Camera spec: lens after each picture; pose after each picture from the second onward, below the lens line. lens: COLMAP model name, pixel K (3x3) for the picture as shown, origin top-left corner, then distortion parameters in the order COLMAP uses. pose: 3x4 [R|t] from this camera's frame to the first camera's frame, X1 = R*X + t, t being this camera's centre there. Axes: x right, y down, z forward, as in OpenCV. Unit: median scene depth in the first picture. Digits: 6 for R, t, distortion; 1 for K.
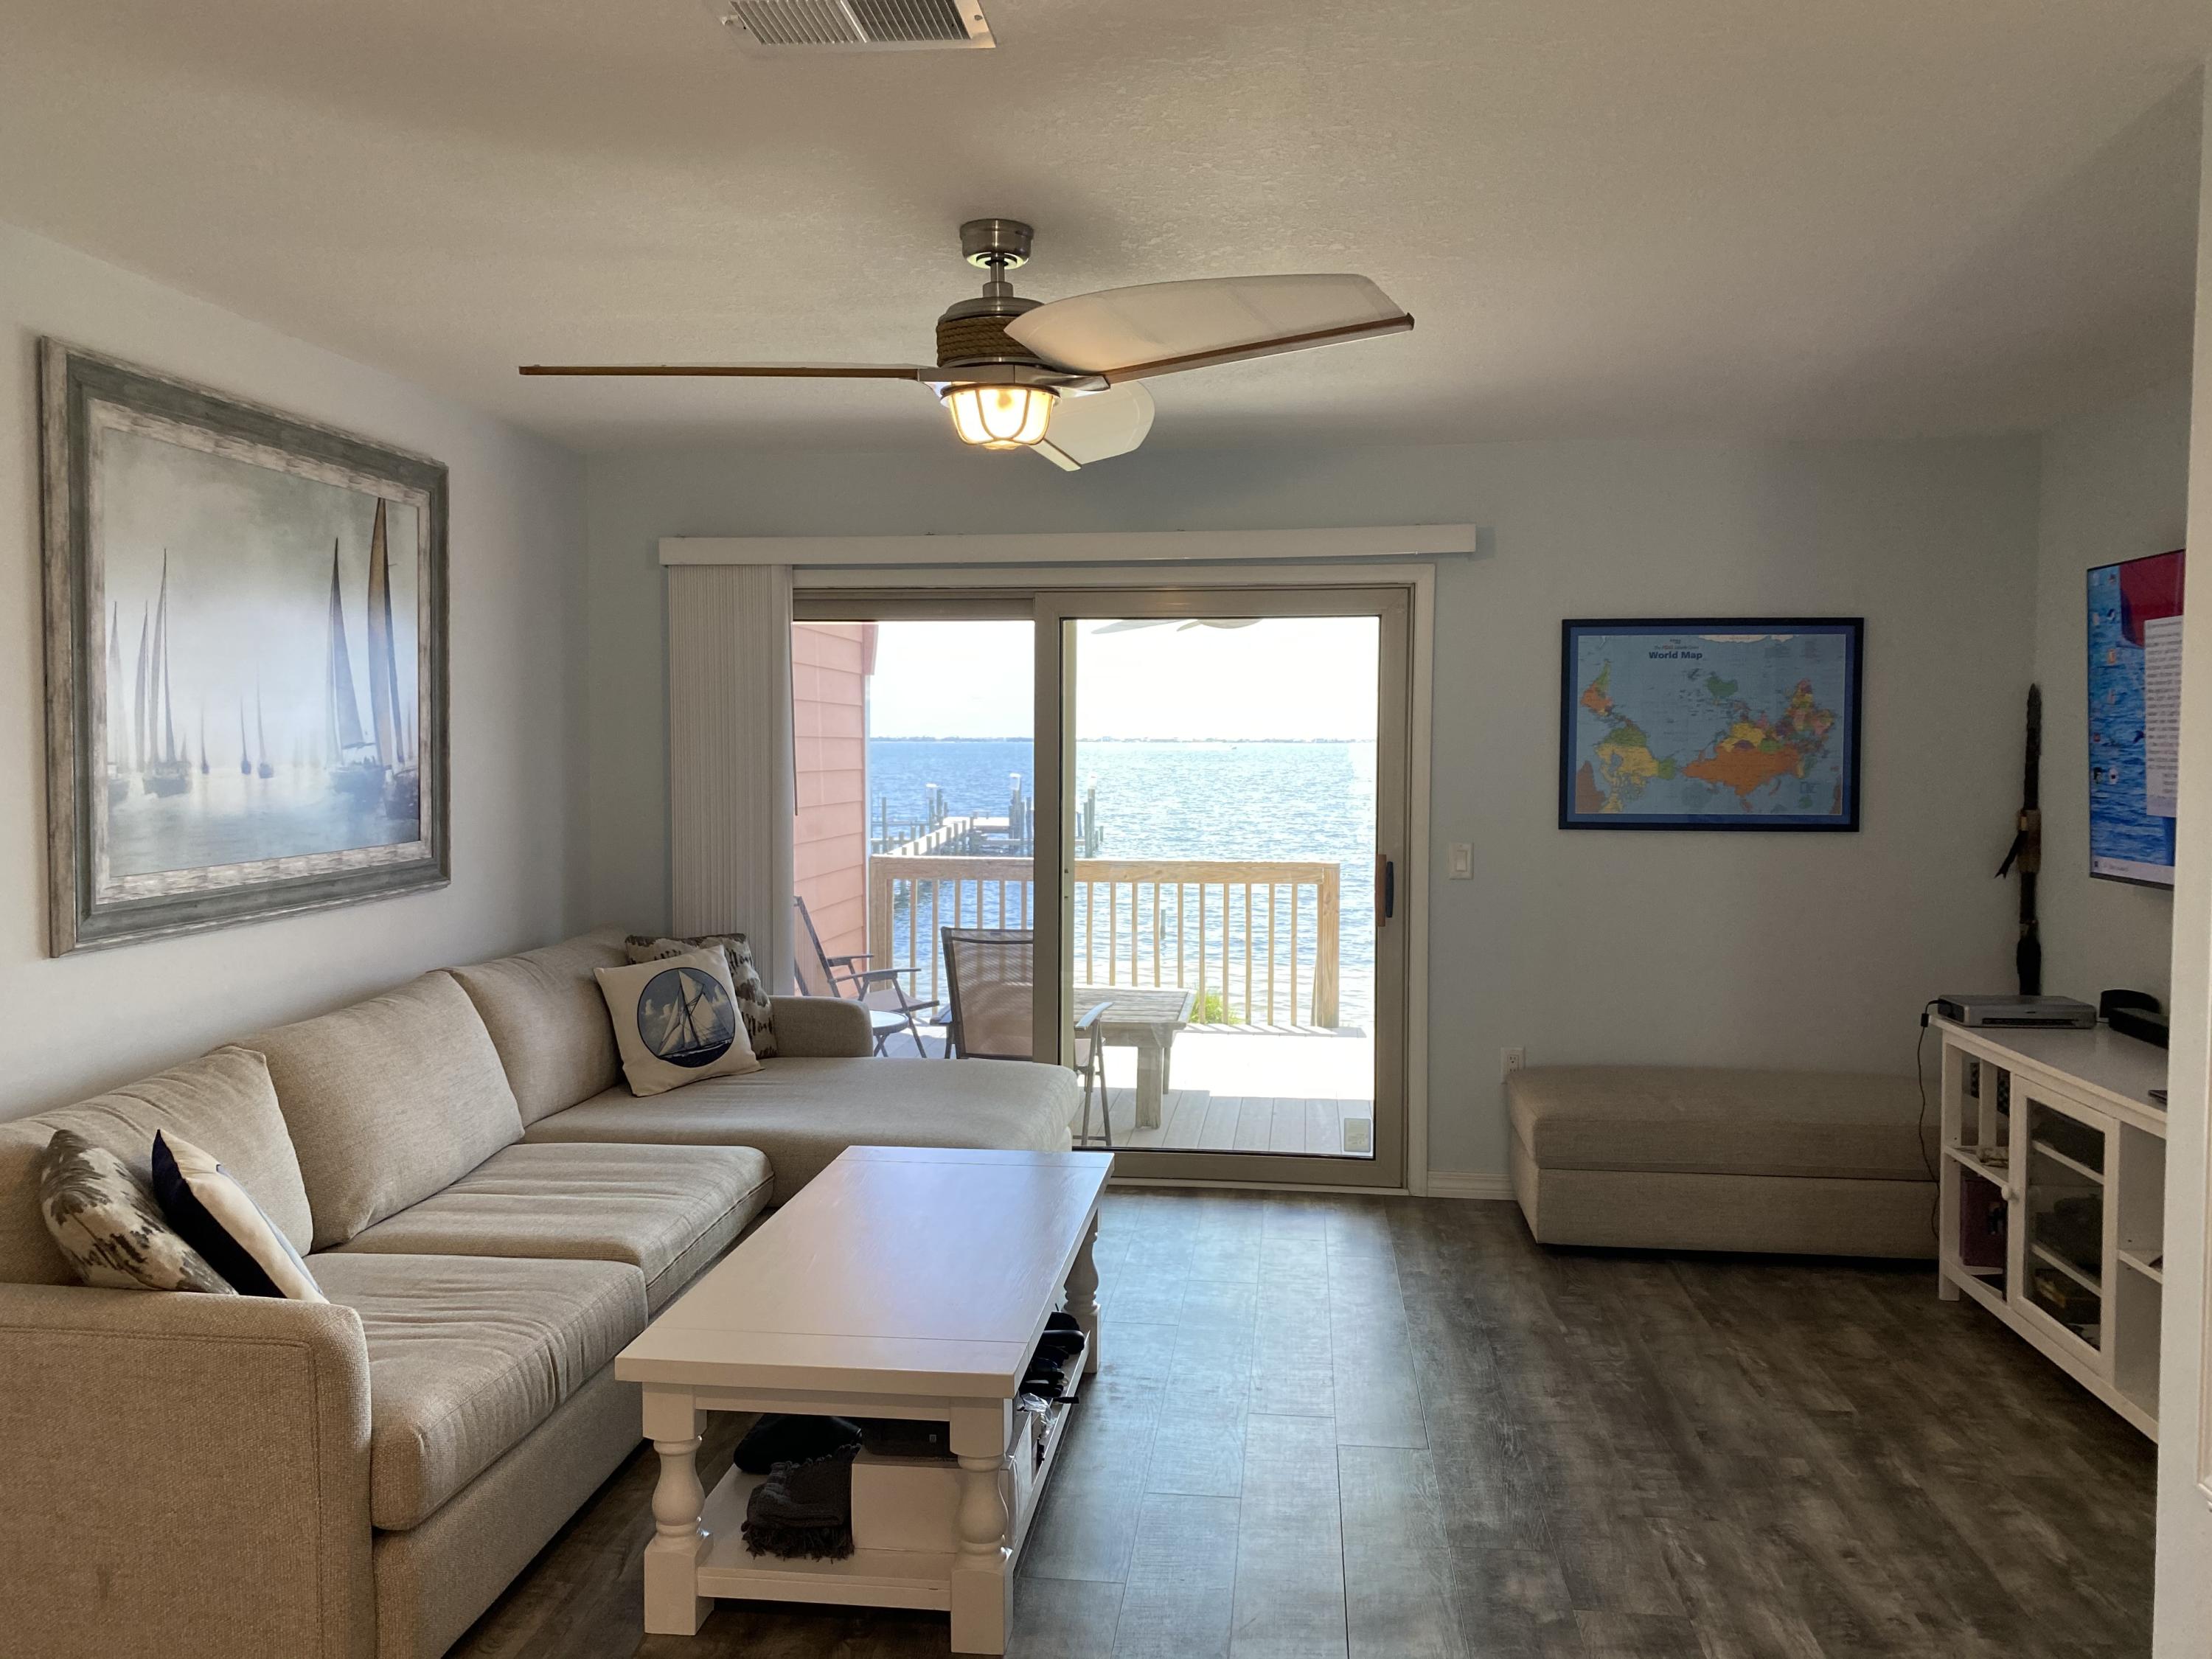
lens RADIAL K [[1669.5, 0, 1109.5], [0, 1669.5, 819.2], [0, 0, 1]] dist [0.027395, -0.027282]
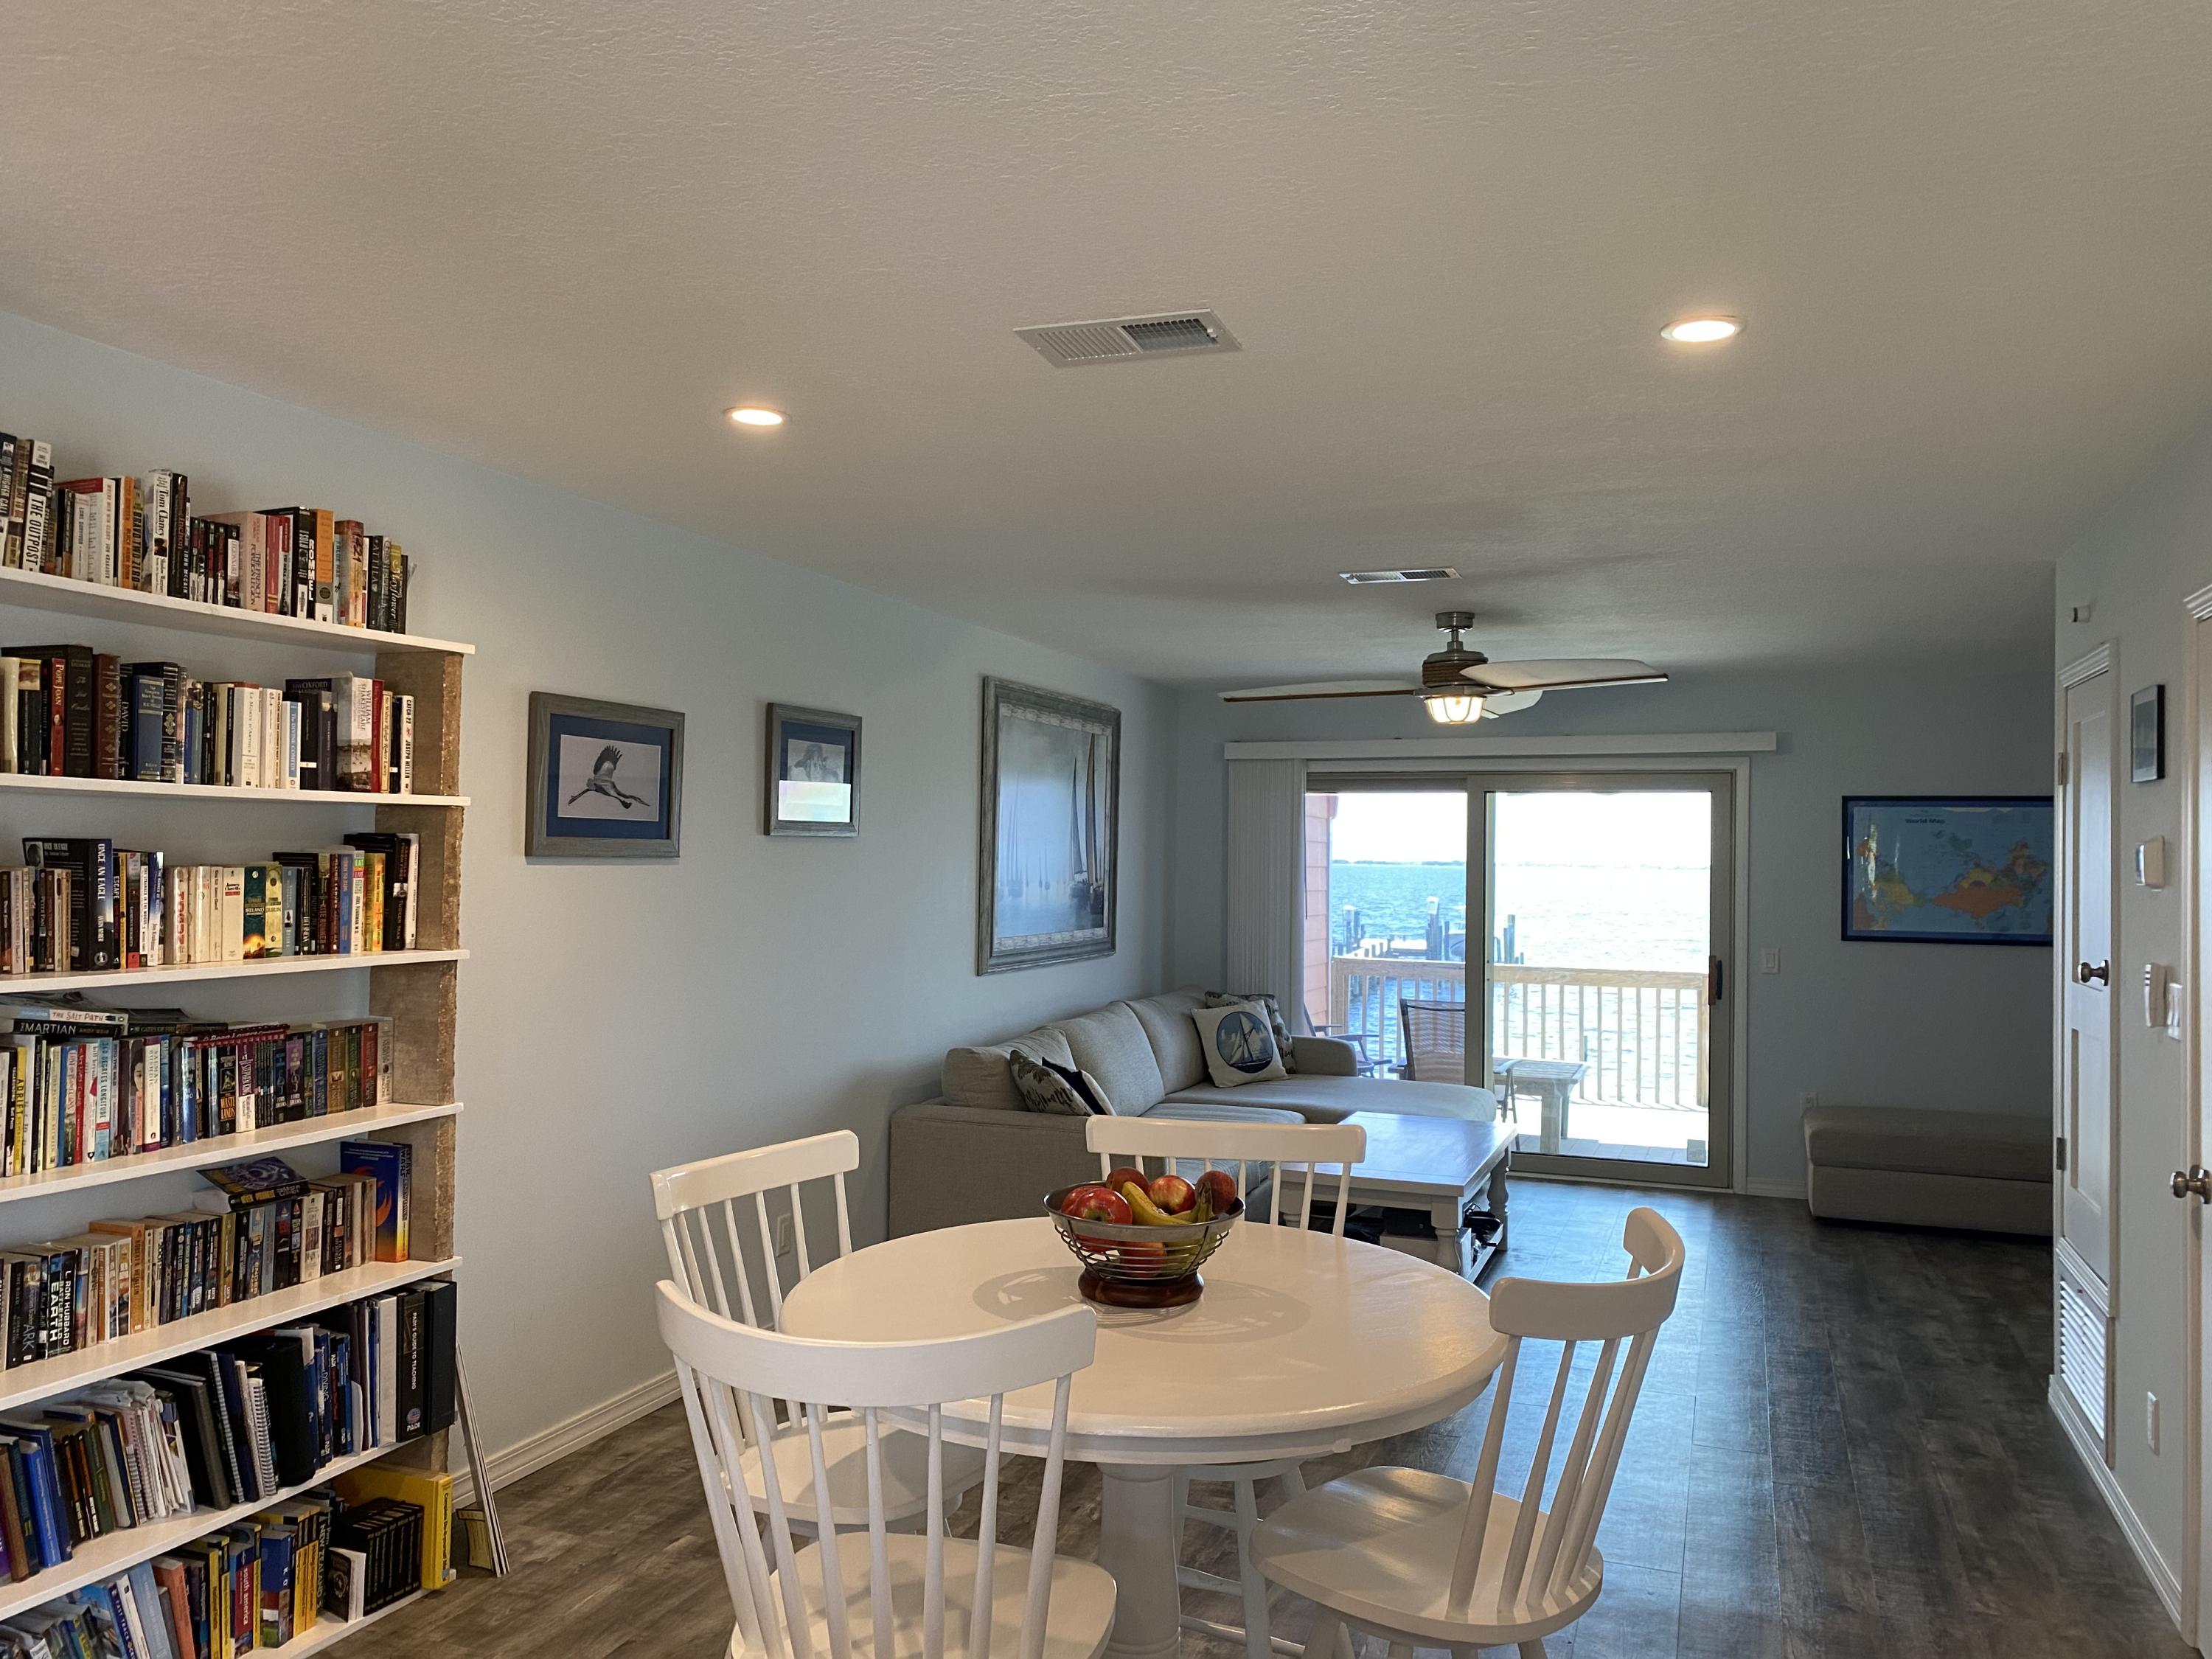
lens RADIAL K [[1664.5, 0, 1105.8], [0, 1664.5, 815.4], [0, 0, 1]] dist [0.092157, -0.167143]
pose [[0.969108, 0.005220, -0.246581, 0.013335], [-0.023721, 0.997114, -0.072119, 0.020680], [0.245493, 0.075741, 0.966435, -0.641454]]
